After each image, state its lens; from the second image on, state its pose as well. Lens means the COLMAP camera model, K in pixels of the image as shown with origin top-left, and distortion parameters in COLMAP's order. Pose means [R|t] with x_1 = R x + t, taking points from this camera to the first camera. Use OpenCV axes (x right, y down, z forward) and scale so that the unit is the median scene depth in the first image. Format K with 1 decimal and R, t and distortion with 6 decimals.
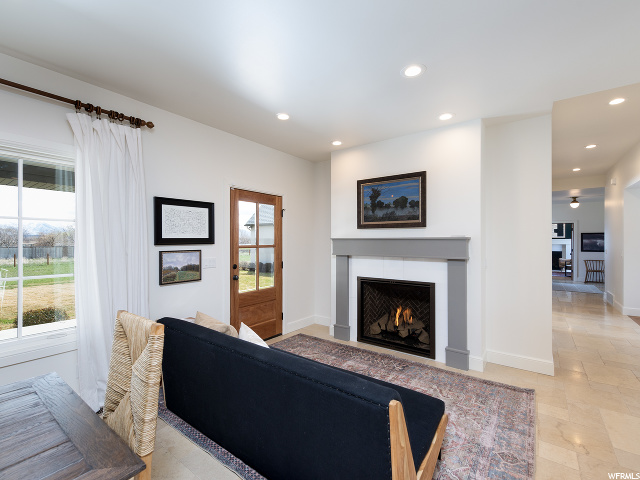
lens RADIAL K [[286.9, 0, 320.0], [0, 286.9, 240.0], [0, 0, 1]] dist [0.000229, -0.000104]
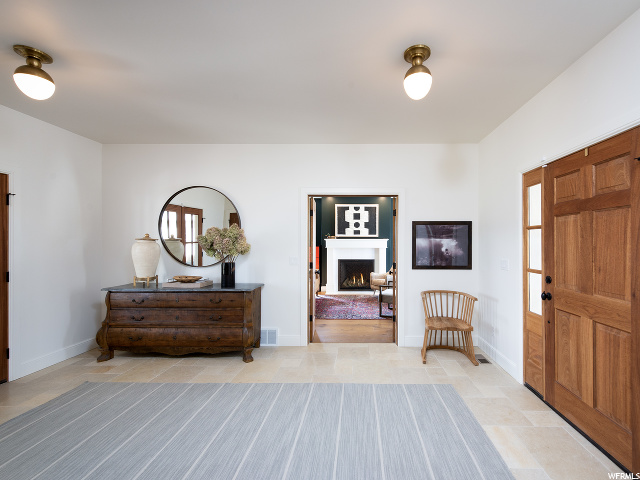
lens RADIAL K [[286.9, 0, 320.0], [0, 286.9, 240.0], [0, 0, 1]] dist [0.000229, -0.000104]
pose [[0.870989, -0.003882, 0.491287, 0.603444], [0.007987, 0.999949, -0.006258, 0.001439], [-0.491238, 0.009375, 0.870975, 0.716178]]
